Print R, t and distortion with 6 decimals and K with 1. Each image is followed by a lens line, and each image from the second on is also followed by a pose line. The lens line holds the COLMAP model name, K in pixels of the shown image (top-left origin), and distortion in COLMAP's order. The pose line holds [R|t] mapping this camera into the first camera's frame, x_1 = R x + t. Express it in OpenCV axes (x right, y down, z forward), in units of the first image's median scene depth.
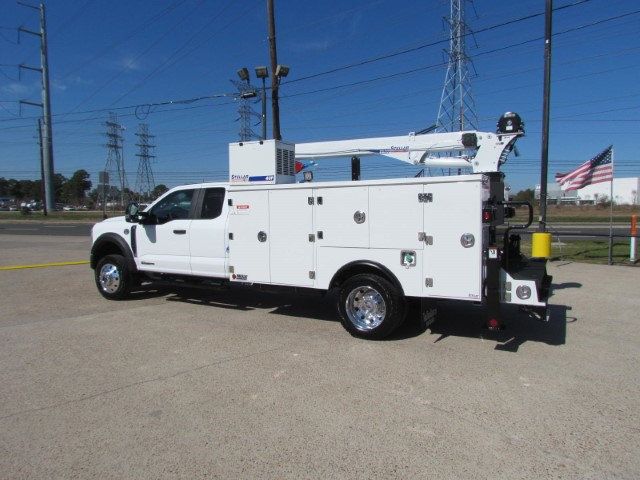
lens RADIAL K [[445.9, 0, 312.7], [0, 445.9, 237.3], [0, 0, 1]] dist [-0.005958, -0.007809]
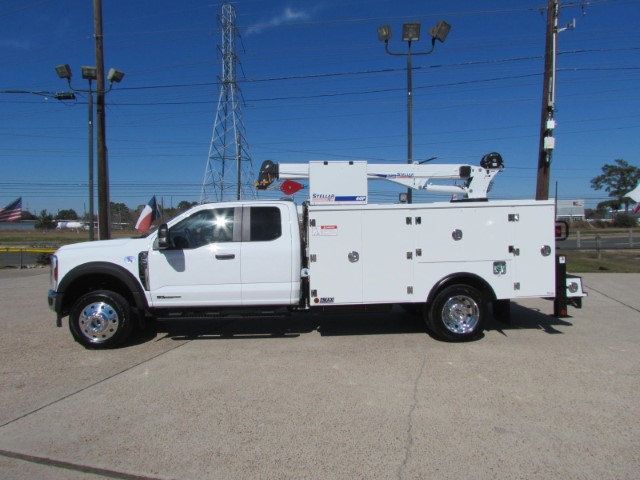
lens RADIAL K [[445.9, 0, 312.7], [0, 445.9, 237.3], [0, 0, 1]] dist [-0.005958, -0.007809]
pose [[0.847713, -0.019927, 0.530081, -0.671702], [0.044637, 0.998430, -0.033851, -0.014083], [-0.528574, 0.052357, 0.847271, 0.189545]]
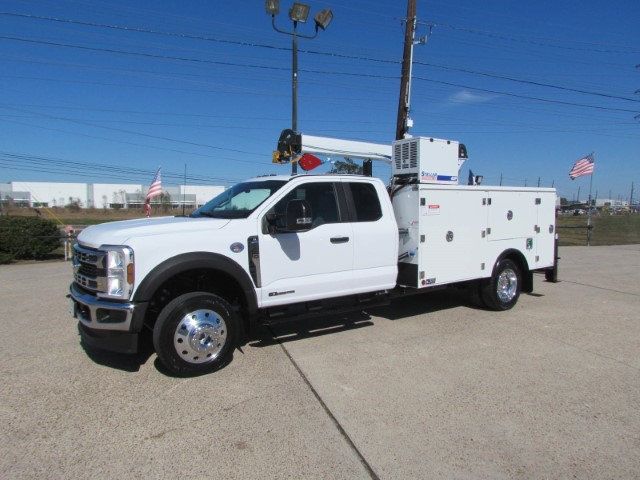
lens RADIAL K [[445.9, 0, 312.7], [0, 445.9, 237.3], [0, 0, 1]] dist [-0.005958, -0.007809]
pose [[0.434709, -0.053553, 0.898977, -1.074817], [0.060023, 0.997734, 0.030411, -0.045342], [-0.898568, 0.040740, 0.436938, 0.786391]]
